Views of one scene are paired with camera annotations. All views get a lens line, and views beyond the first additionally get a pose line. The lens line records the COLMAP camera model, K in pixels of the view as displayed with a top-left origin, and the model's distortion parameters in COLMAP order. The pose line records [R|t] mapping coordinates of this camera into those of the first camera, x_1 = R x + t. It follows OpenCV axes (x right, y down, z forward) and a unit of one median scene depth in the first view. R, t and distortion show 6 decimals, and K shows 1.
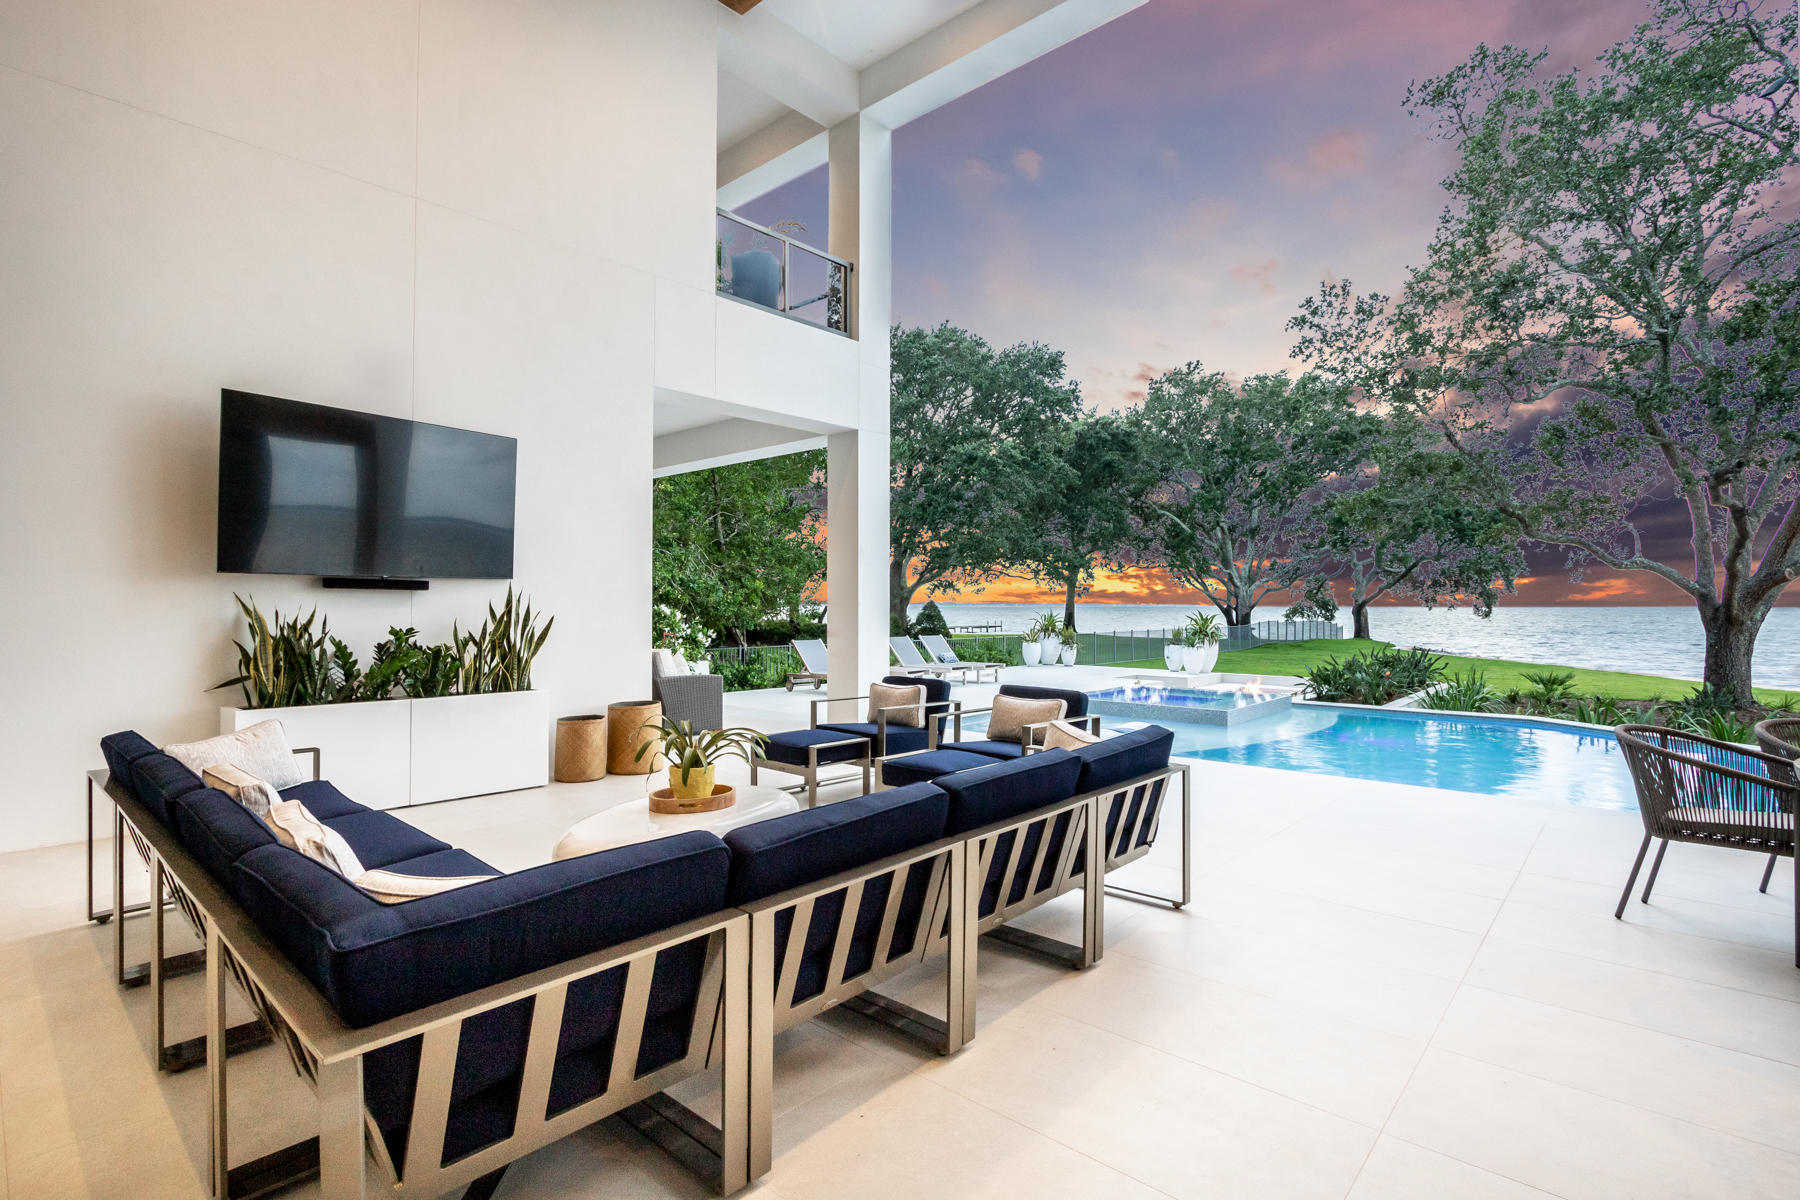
lens RADIAL K [[848.2, 0, 934.1], [0, 848.2, 602.6], [0, 0, 1]] dist [-0.005514, -0.000857]
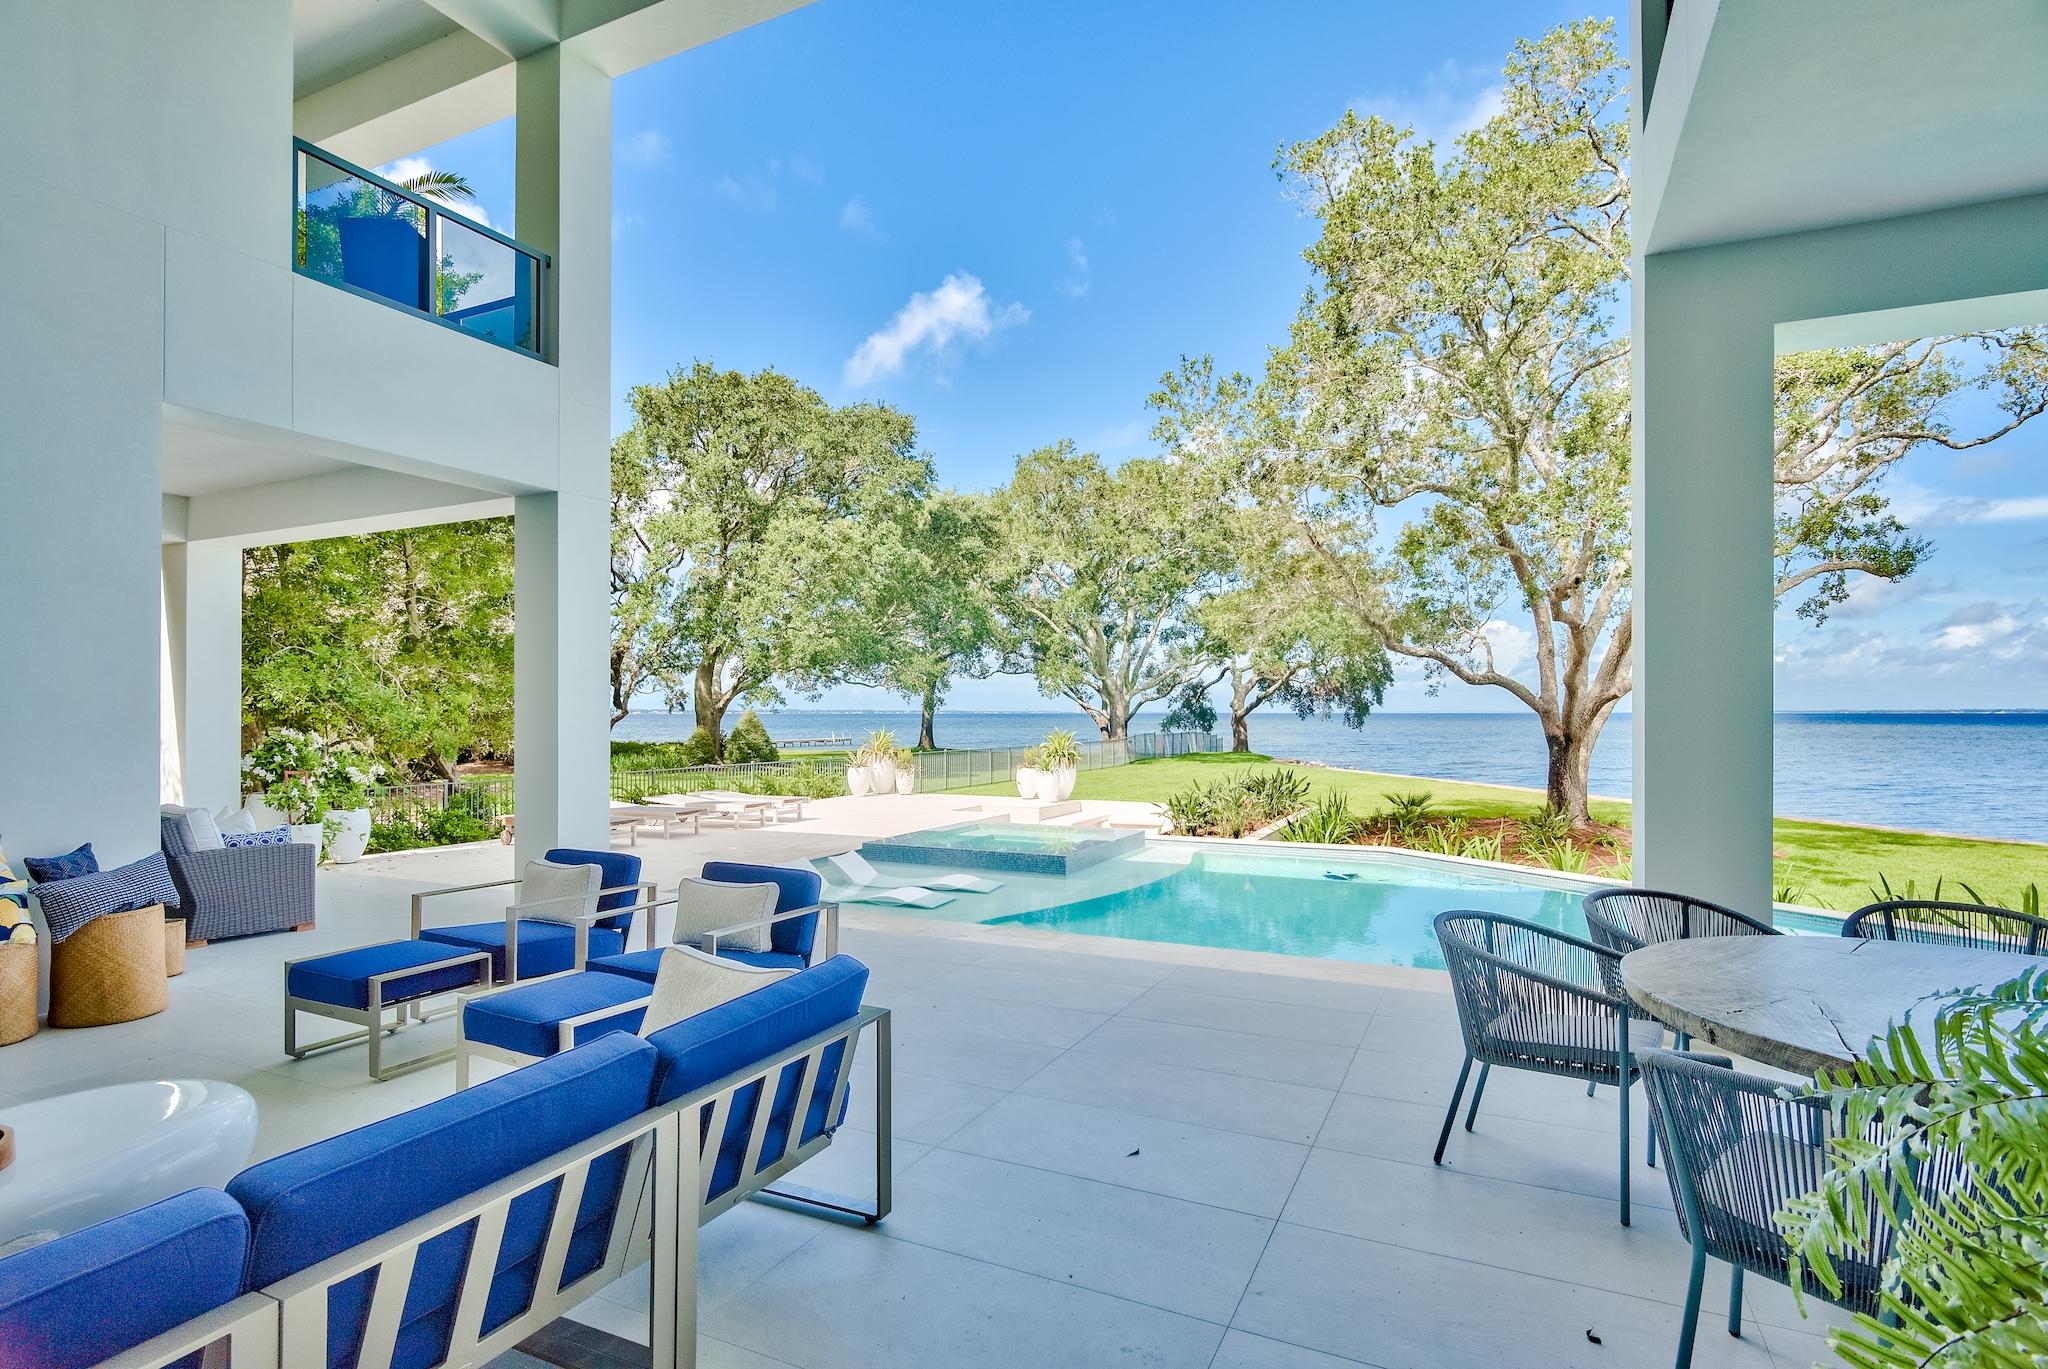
lens RADIAL K [[986.5, 0, 1048.6], [0, 986.5, 716.6], [0, 0, 1]] dist [0.000570, -0.000151]
pose [[0.964297, -0.001850, 0.264817, 0.062777], [0.000111, 0.999978, 0.006582, -0.013721], [-0.264824, -0.006317, 0.964276, 0.060853]]
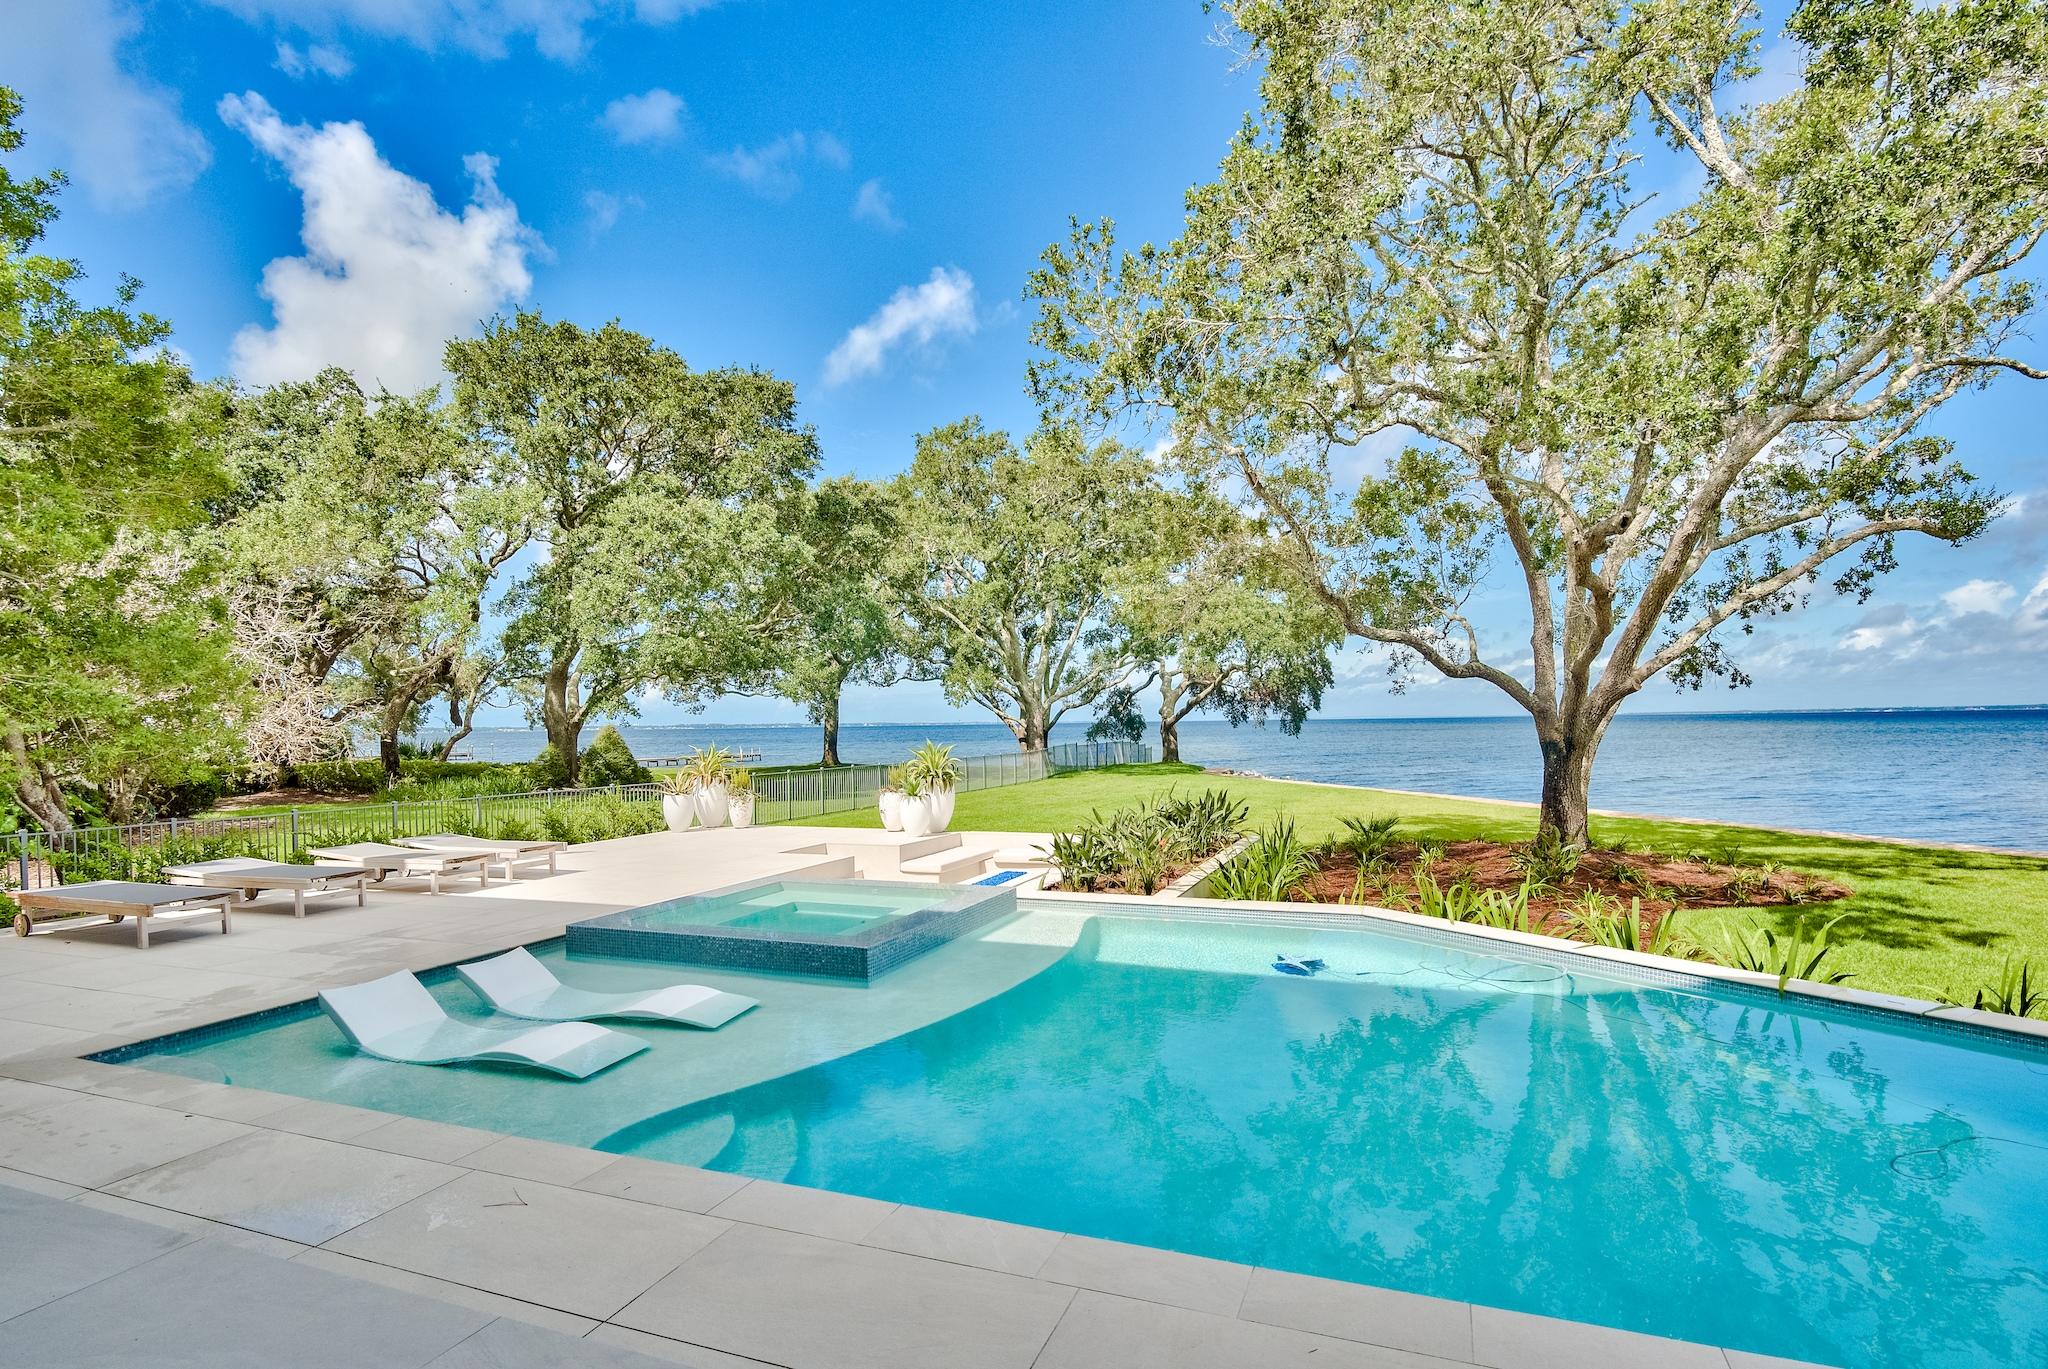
lens RADIAL K [[999.0, 0, 1028.3], [0, 999.0, 777.4], [0, 0, 1]] dist [-0.001033, -0.000394]
pose [[0.950468, -0.031272, 0.309244, 0.215553], [0.014296, 0.998271, 0.057012, -0.009479], [-0.310493, -0.049767, 0.949272, 0.333895]]
